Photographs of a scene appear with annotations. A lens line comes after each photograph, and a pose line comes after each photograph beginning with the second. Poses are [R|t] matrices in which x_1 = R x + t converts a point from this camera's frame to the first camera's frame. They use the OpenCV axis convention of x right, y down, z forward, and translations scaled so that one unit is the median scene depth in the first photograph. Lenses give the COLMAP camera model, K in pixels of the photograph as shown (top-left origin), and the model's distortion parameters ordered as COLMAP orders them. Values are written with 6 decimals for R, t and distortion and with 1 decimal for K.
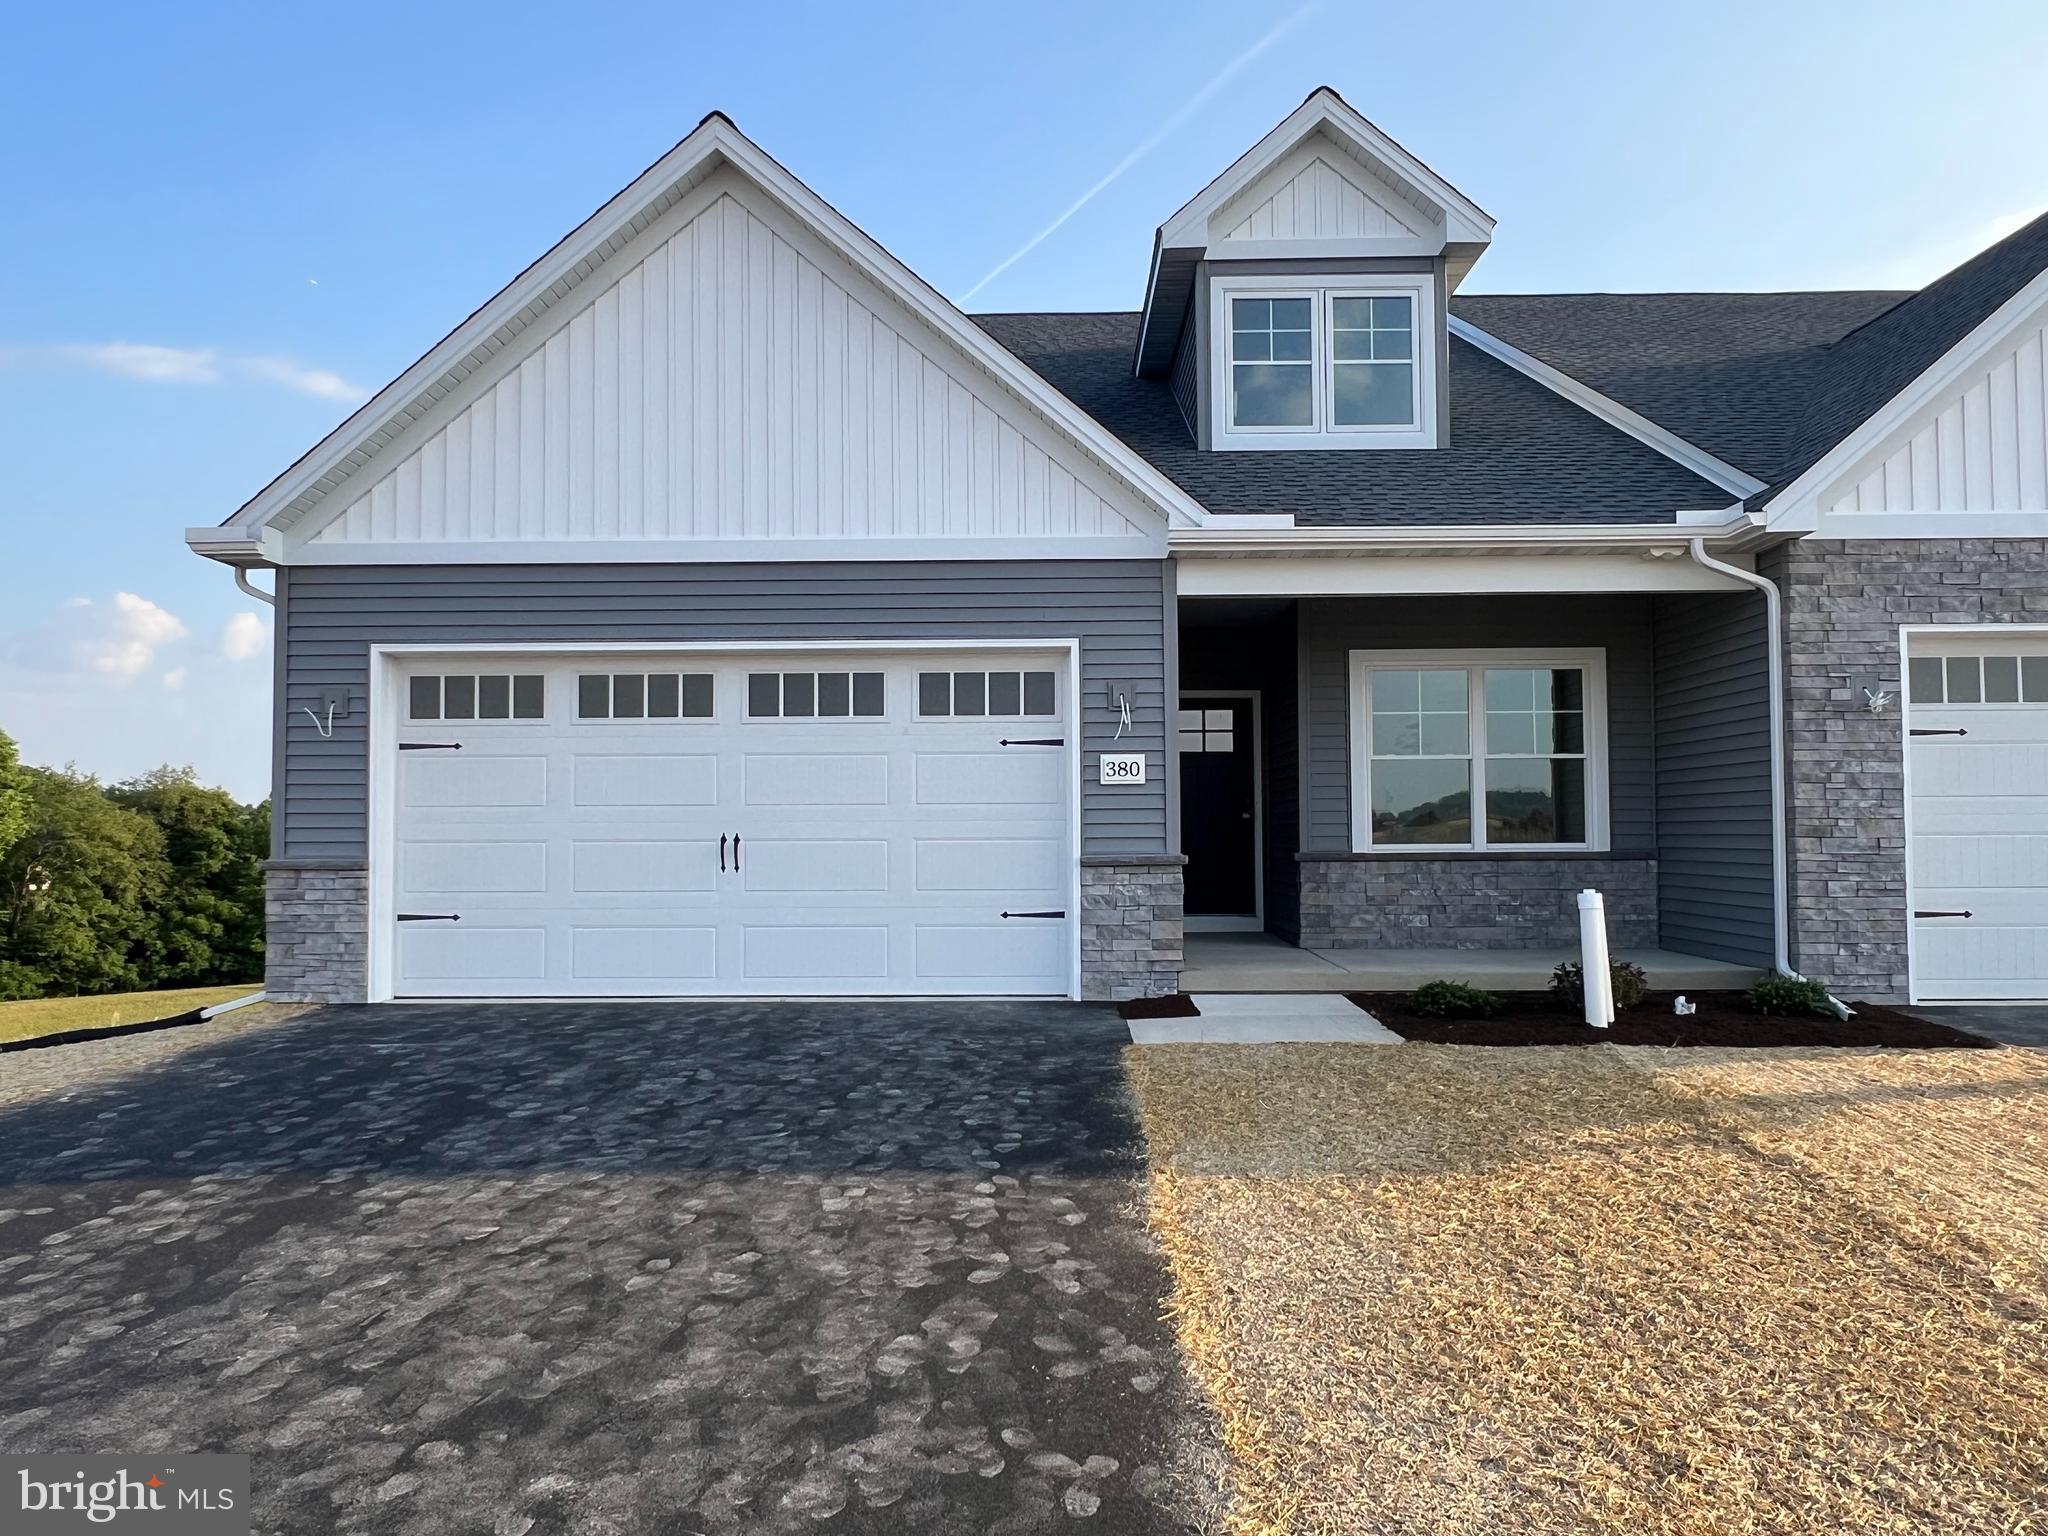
lens RADIAL K [[1537.0, 0, 1027.8], [0, 1537.0, 766.8], [0, 0, 1]] dist [0.004949, 0.004357]
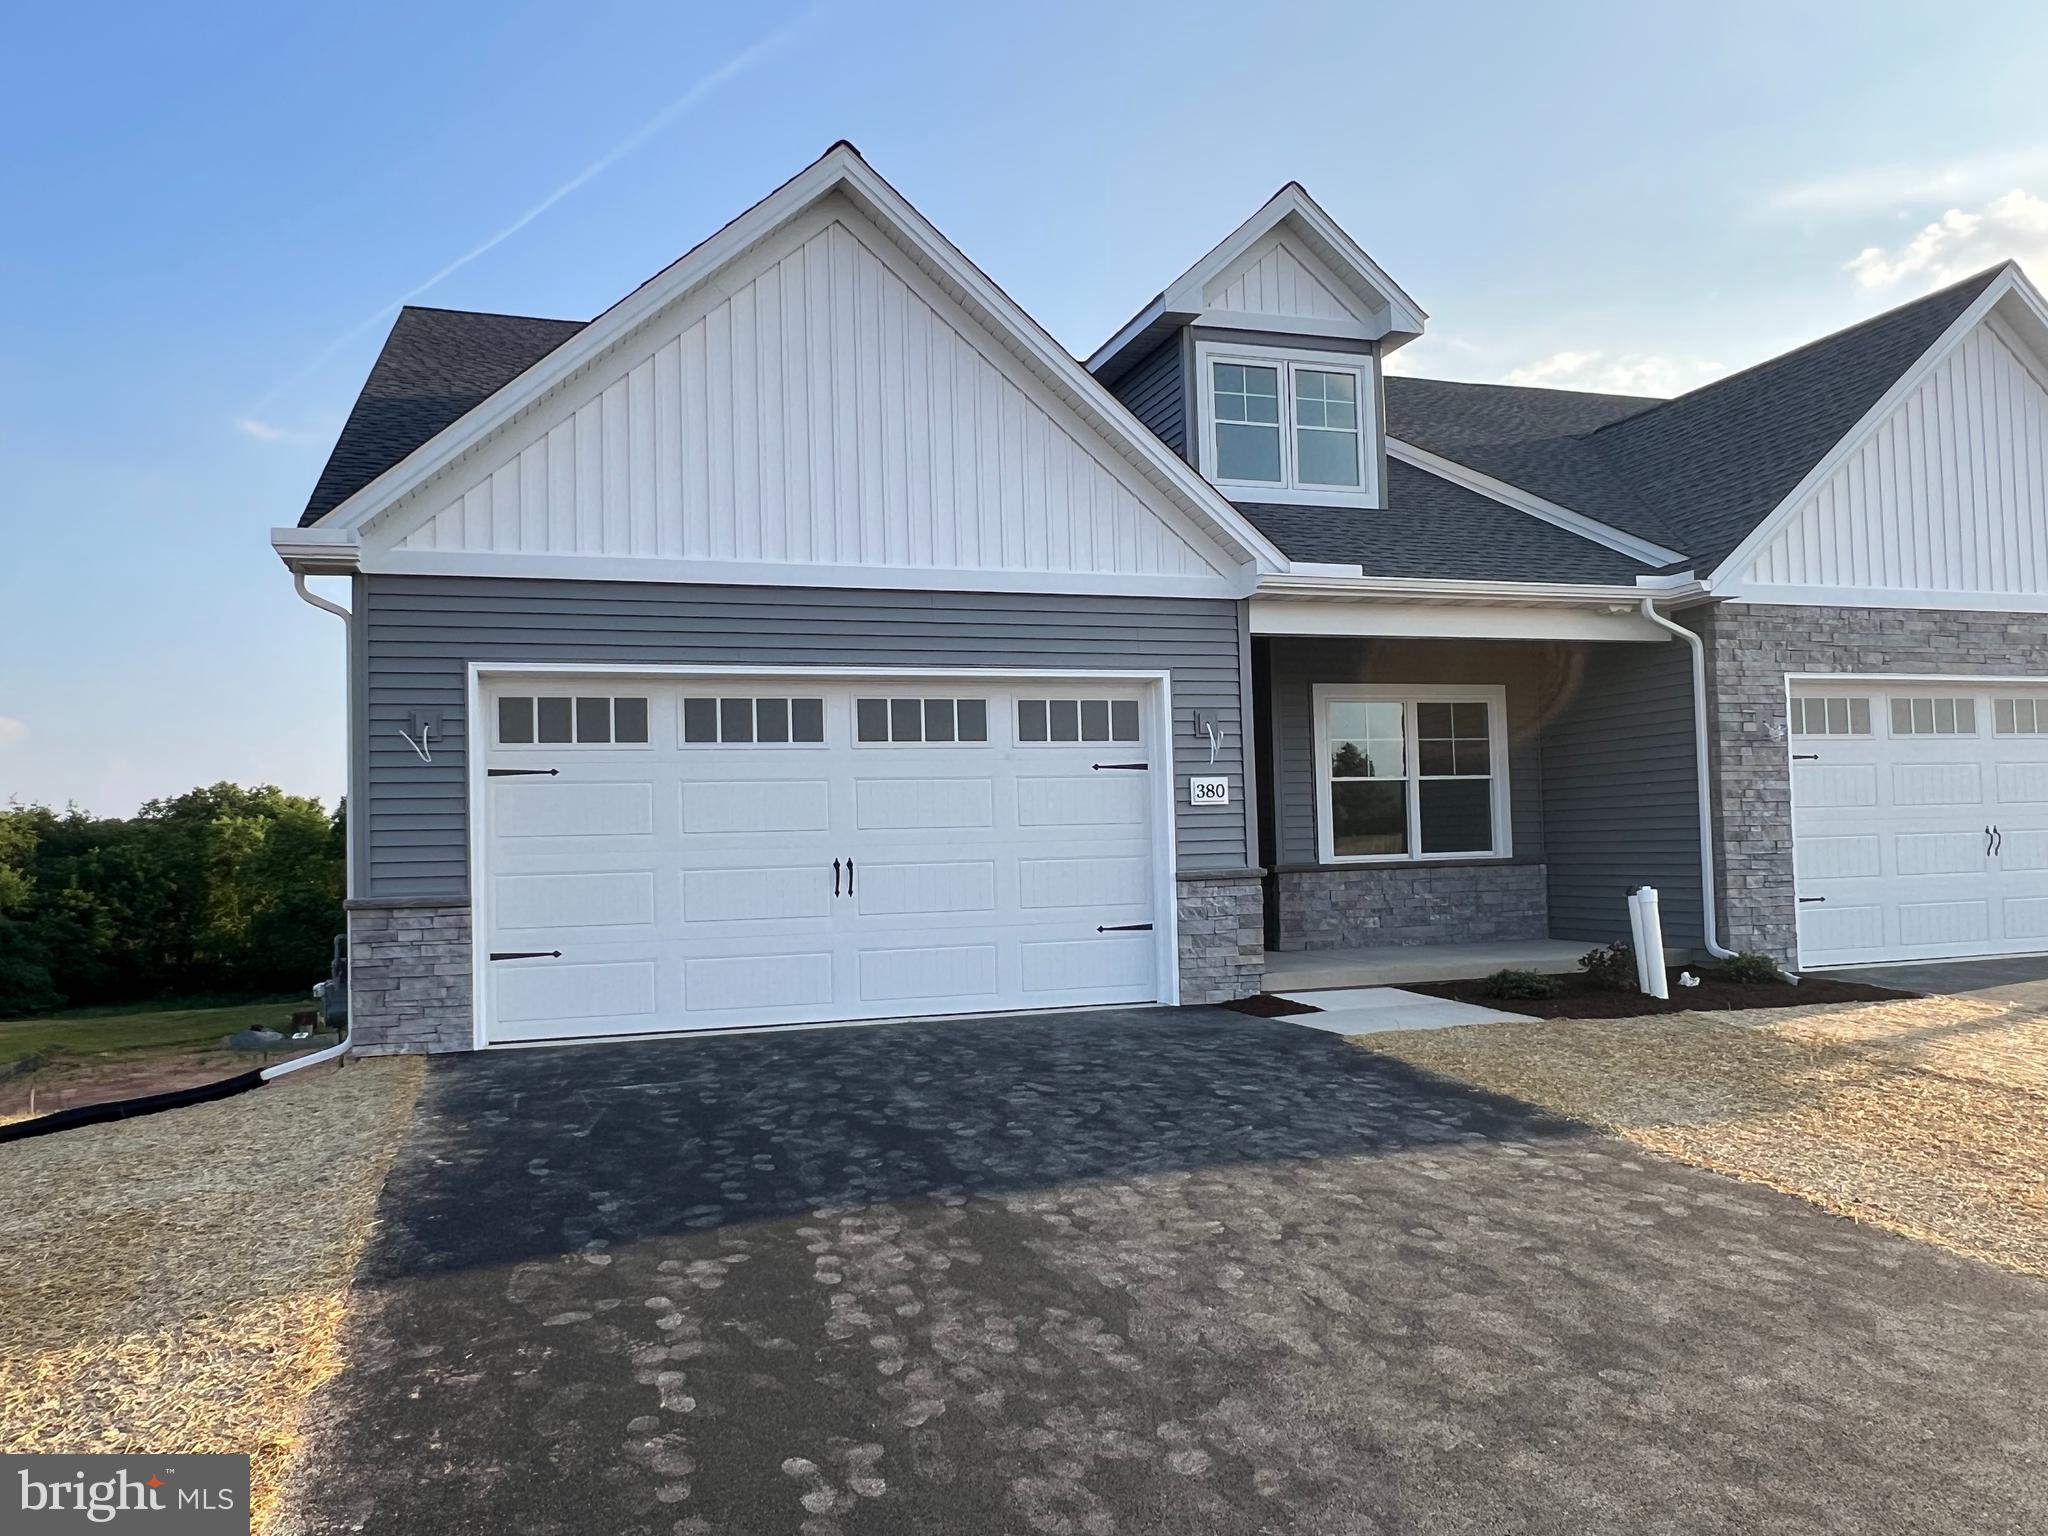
lens RADIAL K [[1537.0, 0, 1015.2], [0, 1537.0, 780.0], [0, 0, 1]] dist [0.004949, 0.004357]
pose [[0.941680, -0.005278, 0.336468, -0.425834], [0.007665, 0.999954, -0.005765, -0.001026], [-0.336422, 0.008008, 0.941677, 0.018458]]
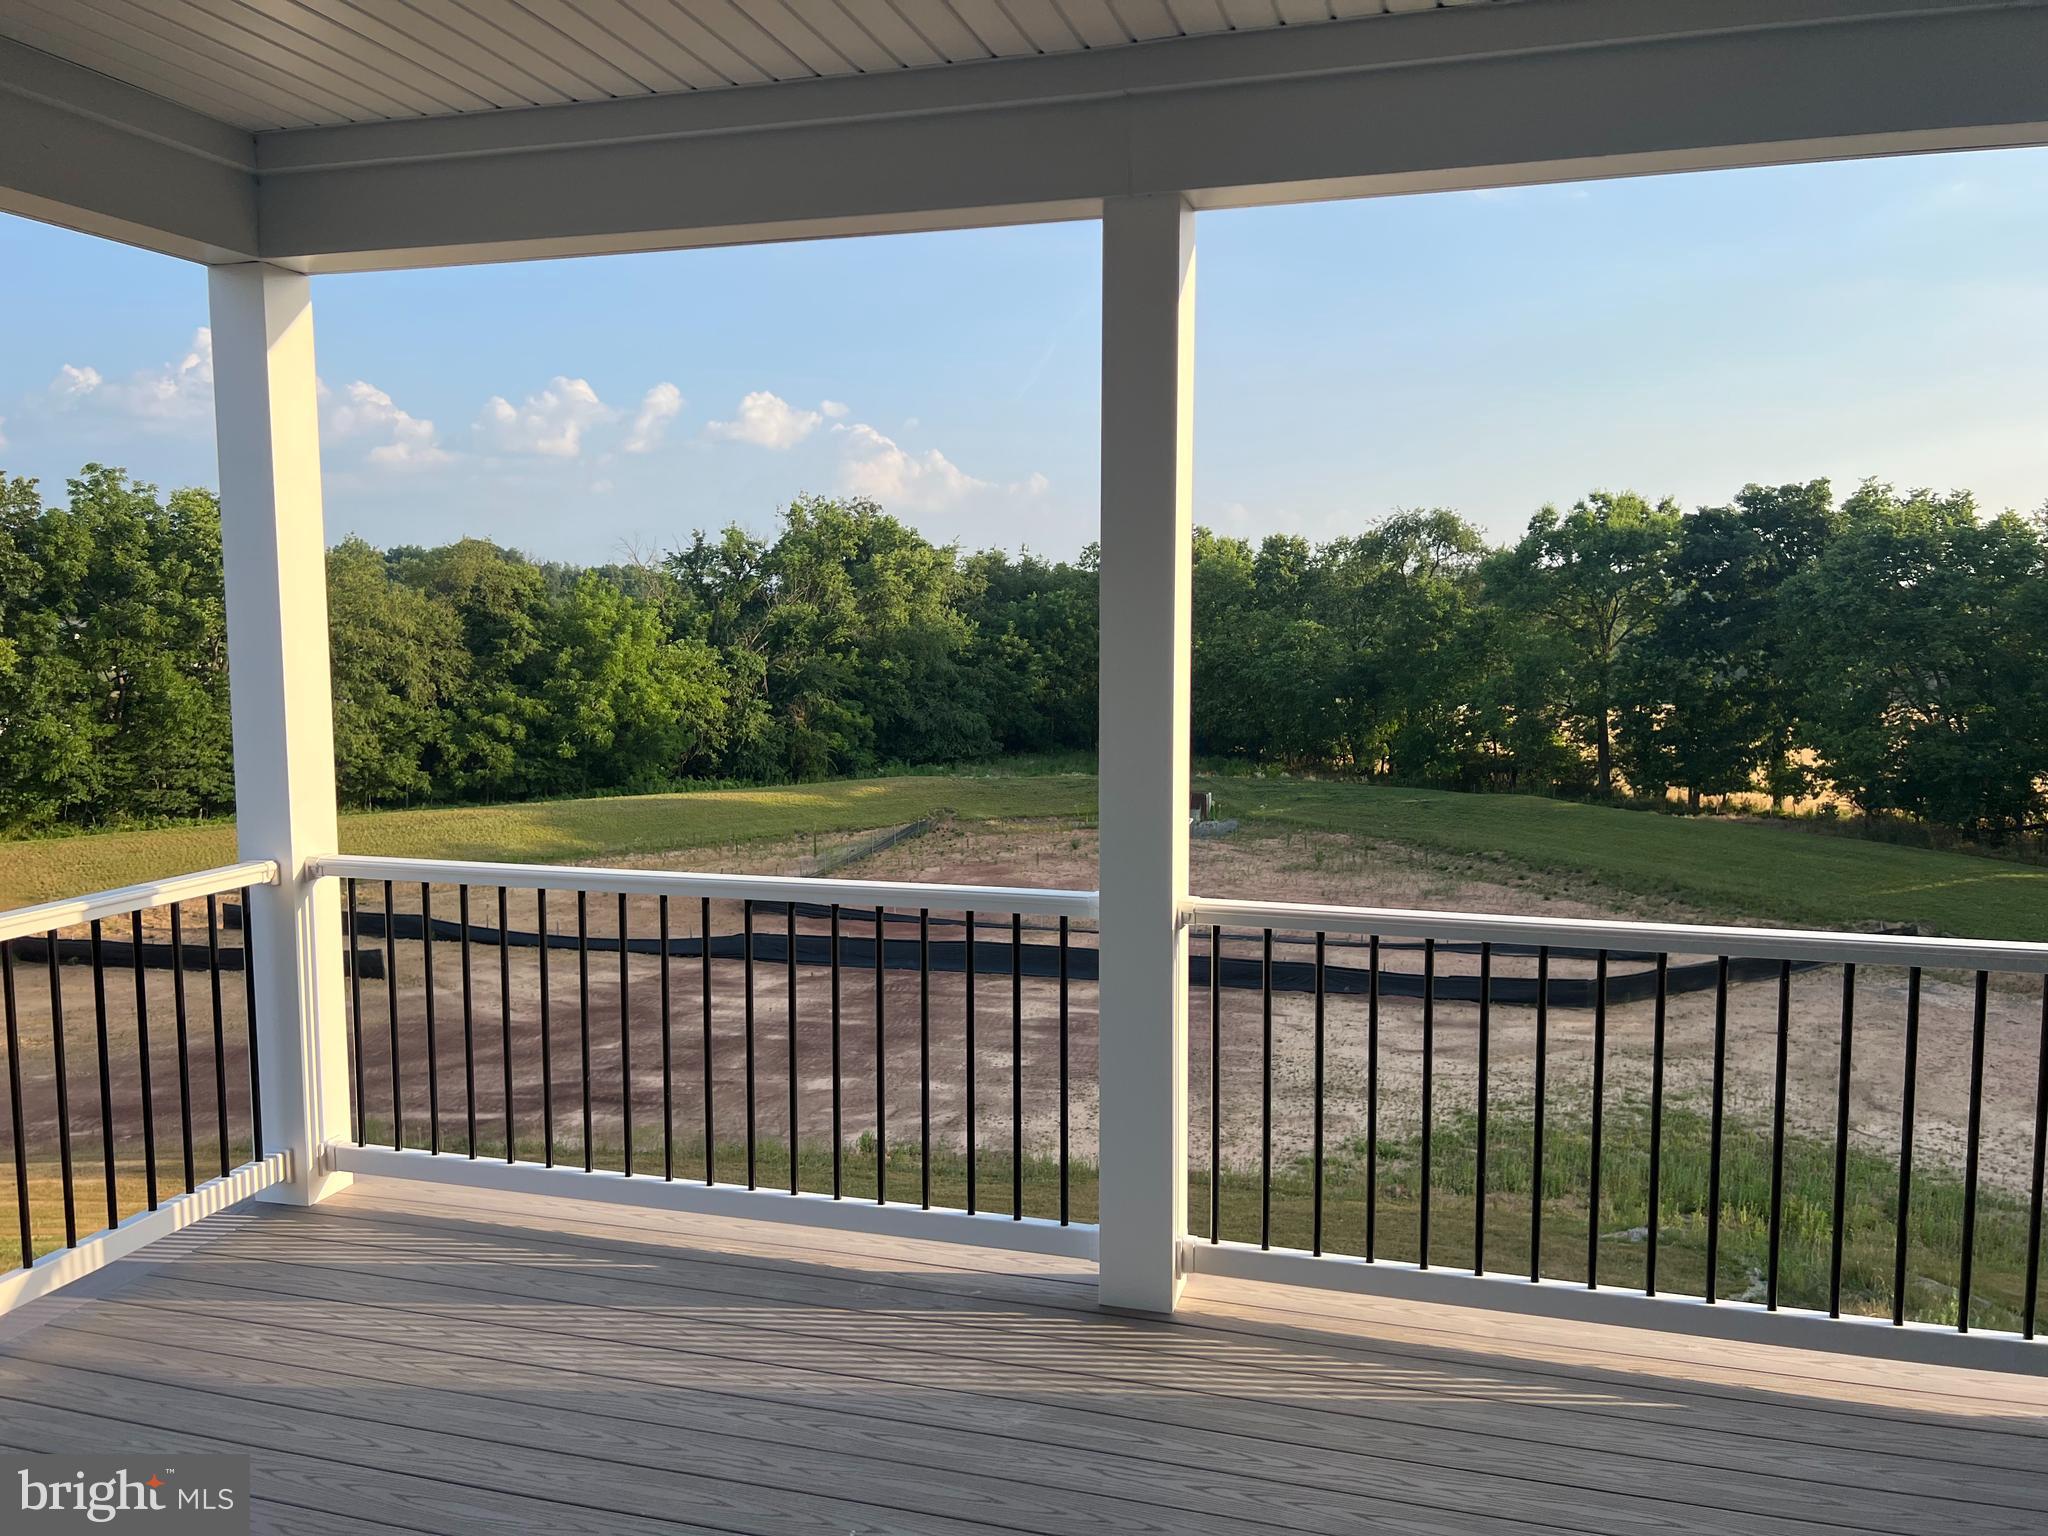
lens RADIAL K [[1539.9, 0, 1025.1], [0, 1539.9, 774.2], [0, 0, 1]] dist [0.032998, -0.012877]
pose [[0.966621, 0.028543, -0.254615, -0.256992], [0.008832, 0.989472, 0.144452, 0.055598], [0.256058, -0.141879, 0.956193, 1.744062]]
